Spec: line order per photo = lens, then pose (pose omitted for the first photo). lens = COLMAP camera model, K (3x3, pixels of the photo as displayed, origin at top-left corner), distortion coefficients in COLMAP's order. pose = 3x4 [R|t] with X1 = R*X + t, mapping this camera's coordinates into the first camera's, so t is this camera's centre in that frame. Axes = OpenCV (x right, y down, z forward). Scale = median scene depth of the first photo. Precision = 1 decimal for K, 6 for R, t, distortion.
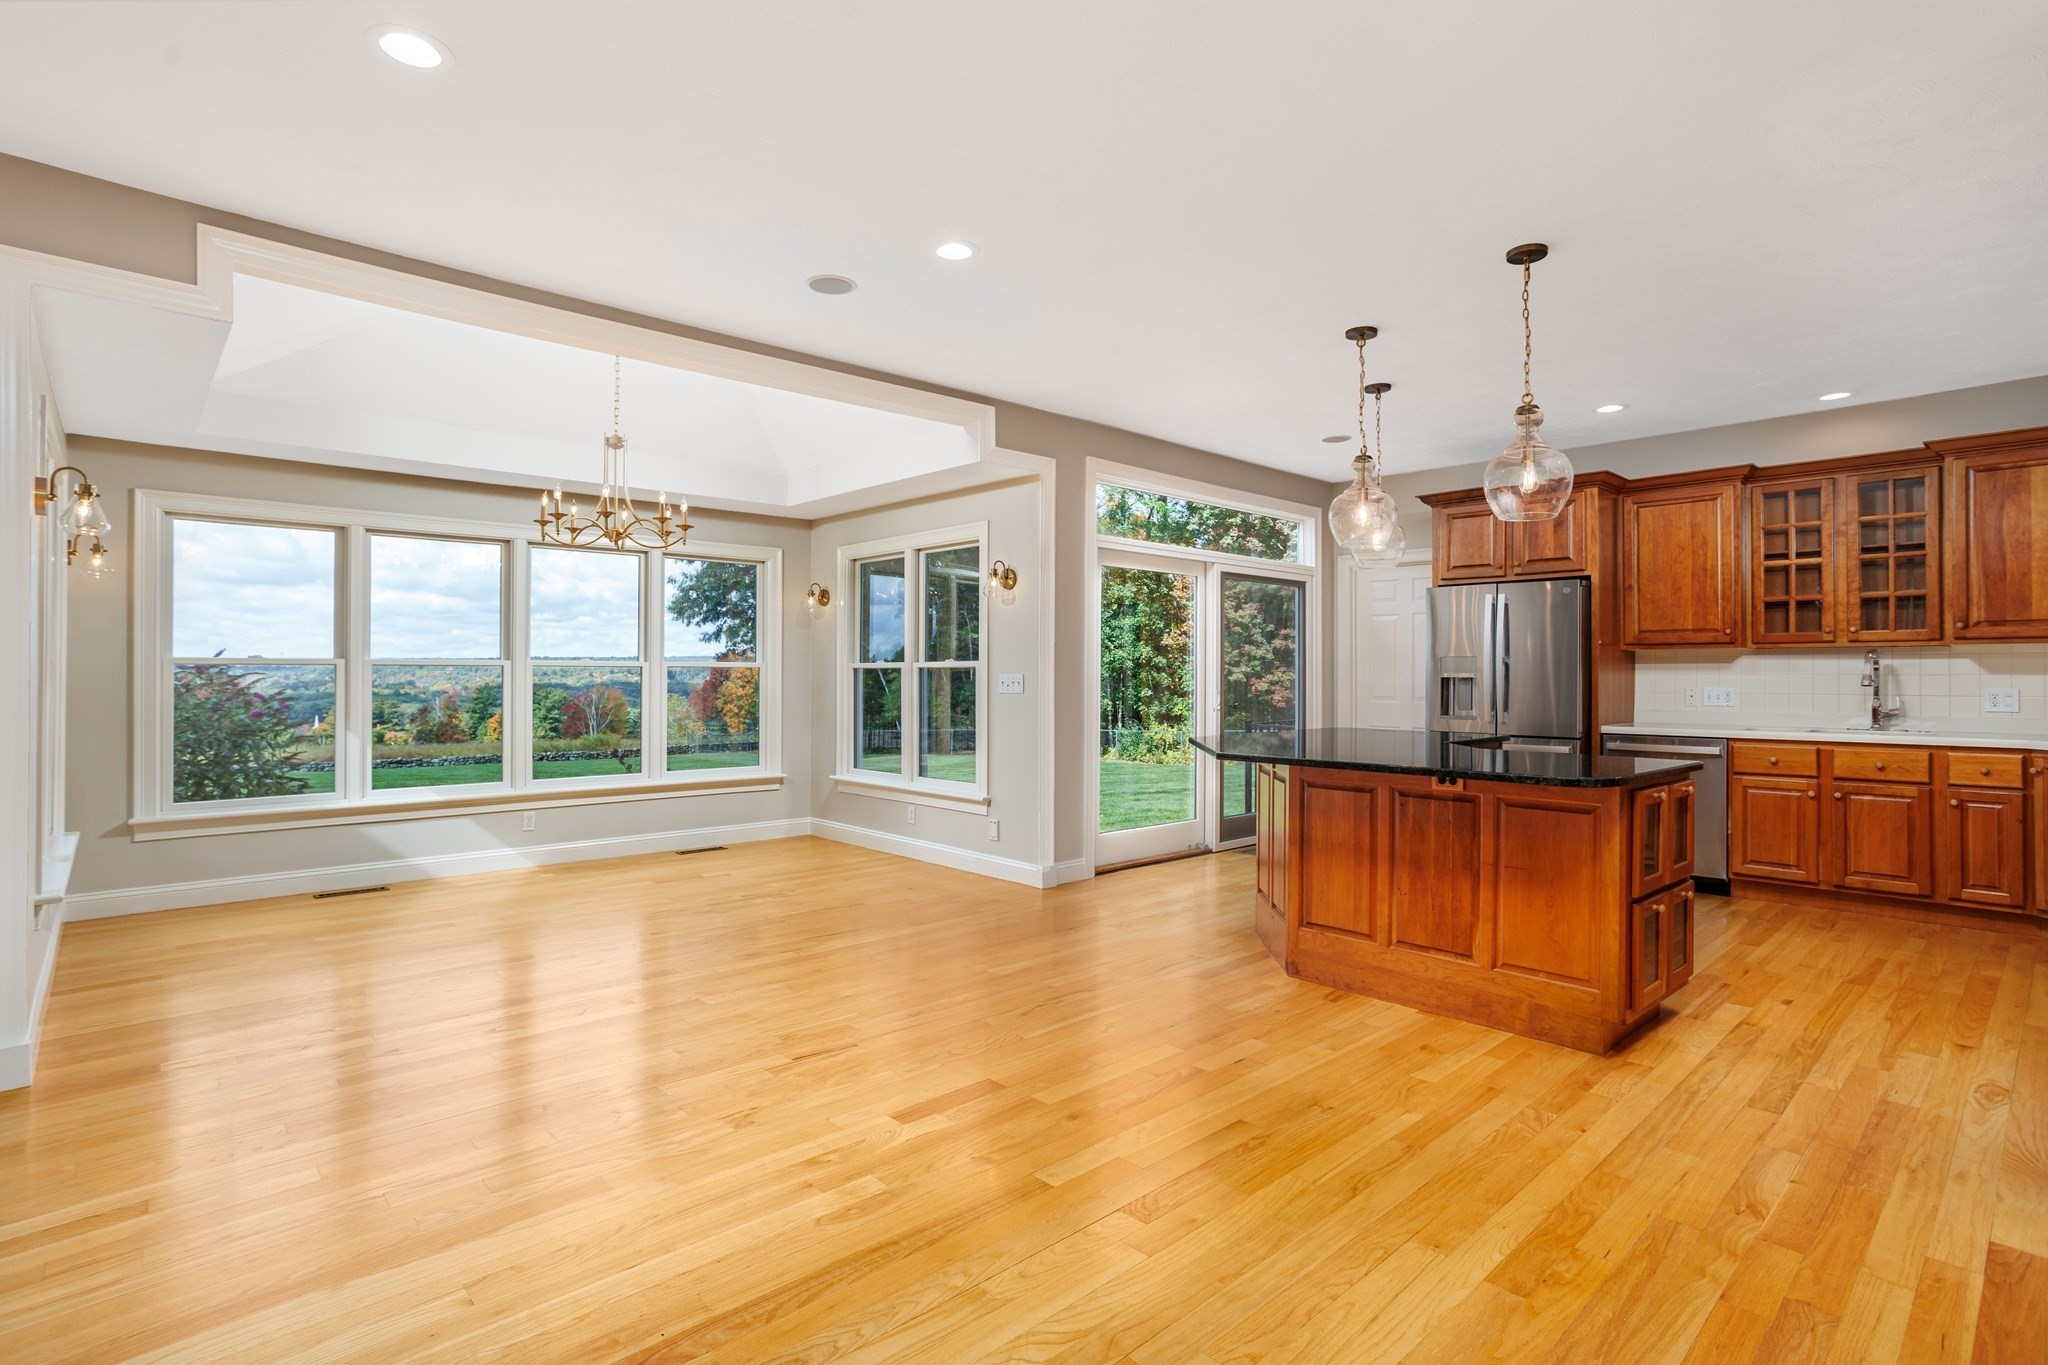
lens RADIAL K [[993.9, 0, 983.6], [0, 993.9, 667.6], [0, 0, 1]] dist [-0.044001, 0.025188]
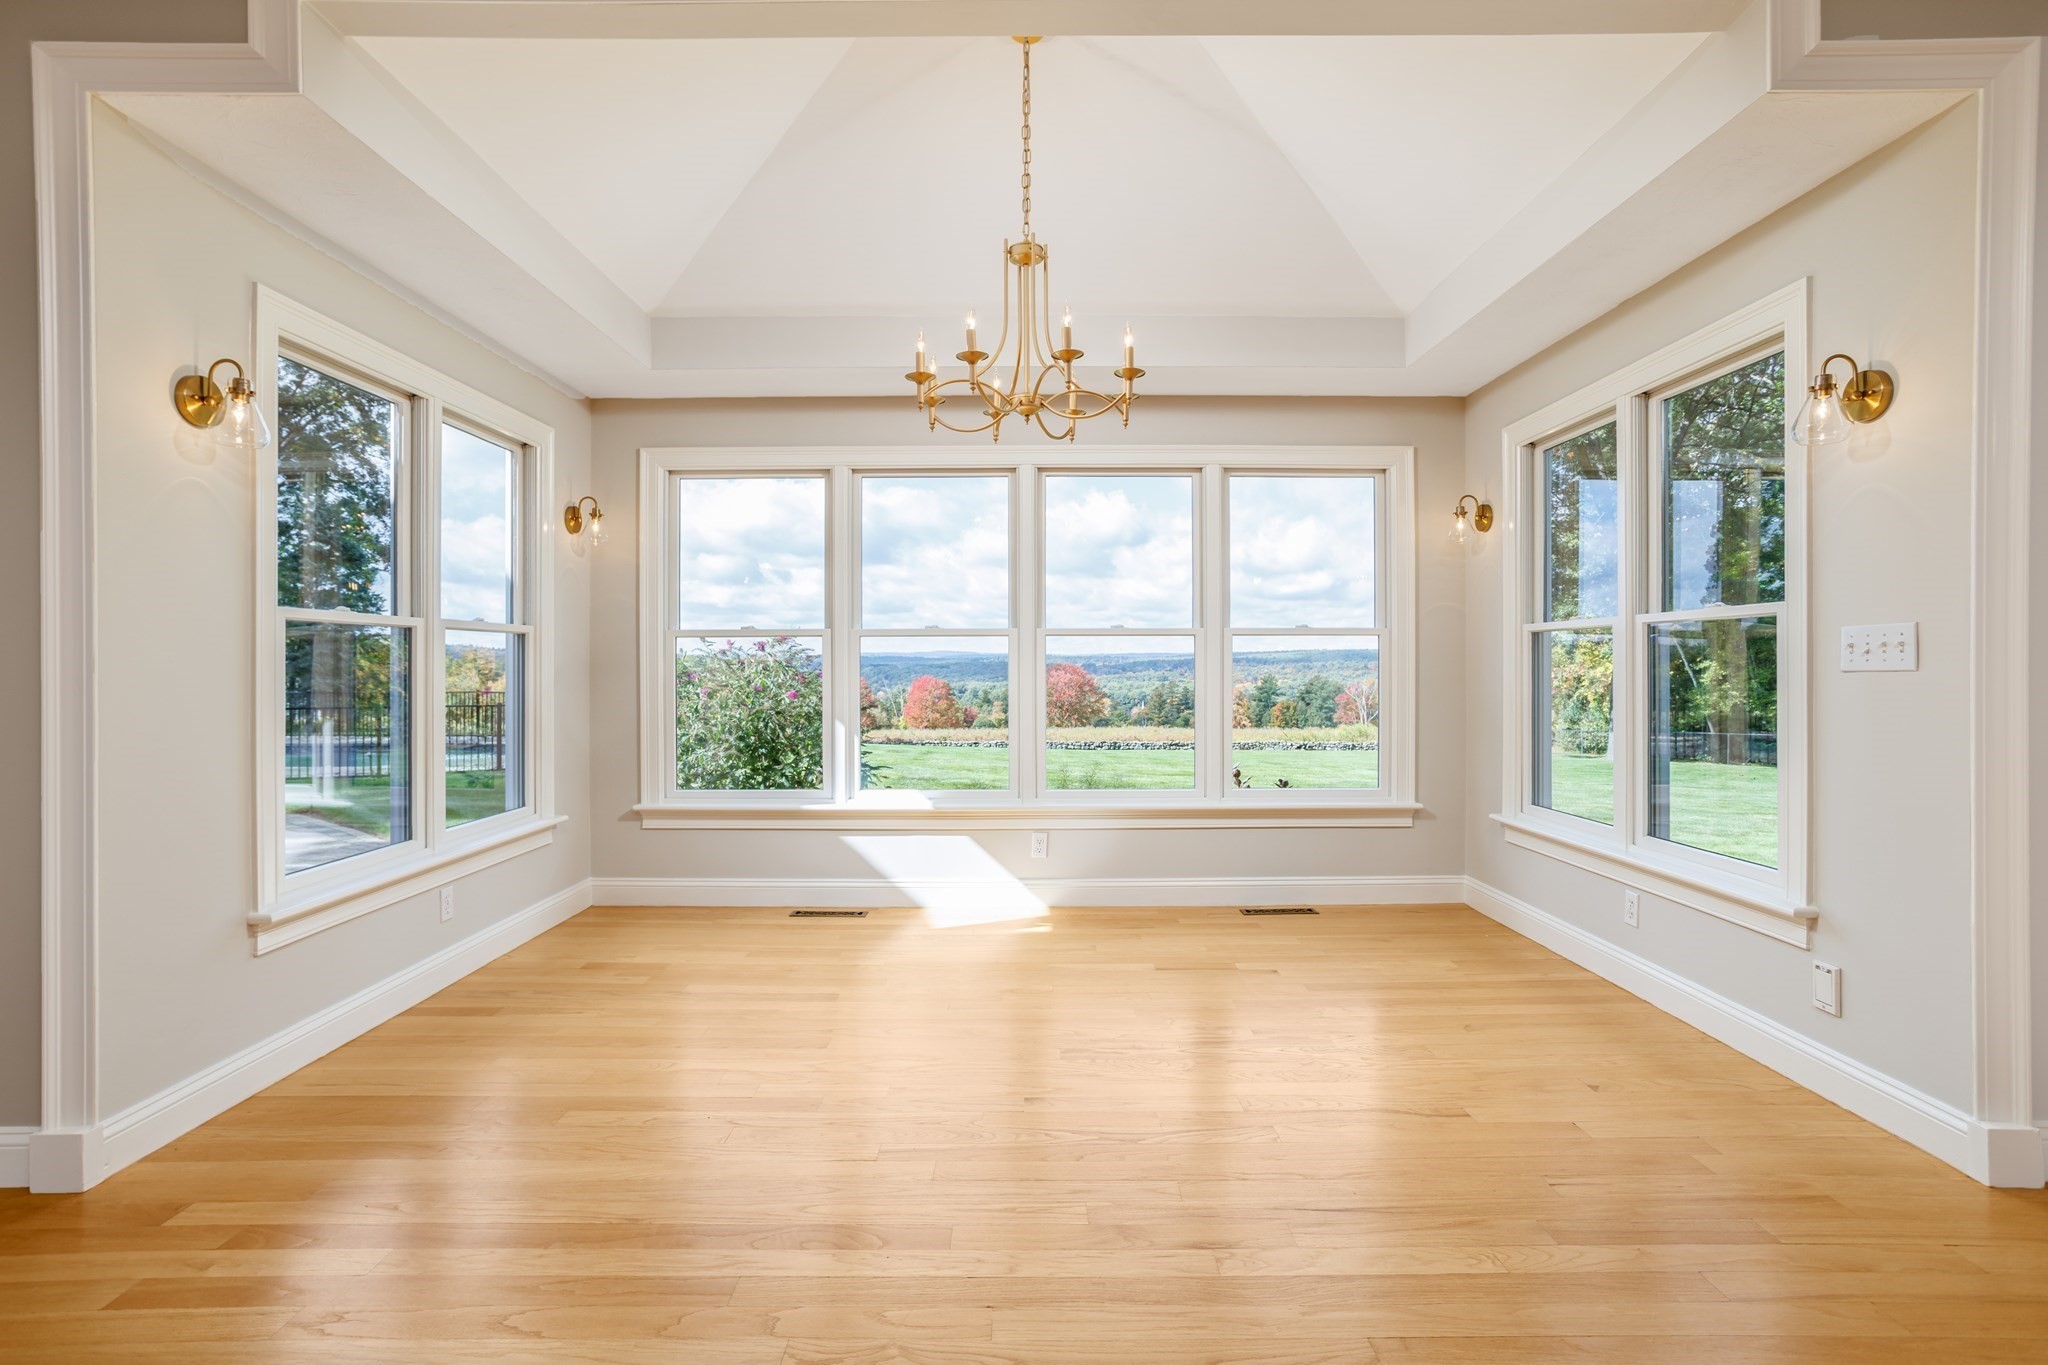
lens RADIAL K [[993.9, 0, 1040.0], [0, 993.9, 667.2], [0, 0, 1]] dist [-0.044001, 0.025188]
pose [[0.768135, -0.001901, -0.640285, 0.130836], [0.007245, 0.999957, 0.005722, 0.127566], [0.640247, -0.009034, 0.768116, 3.049628]]
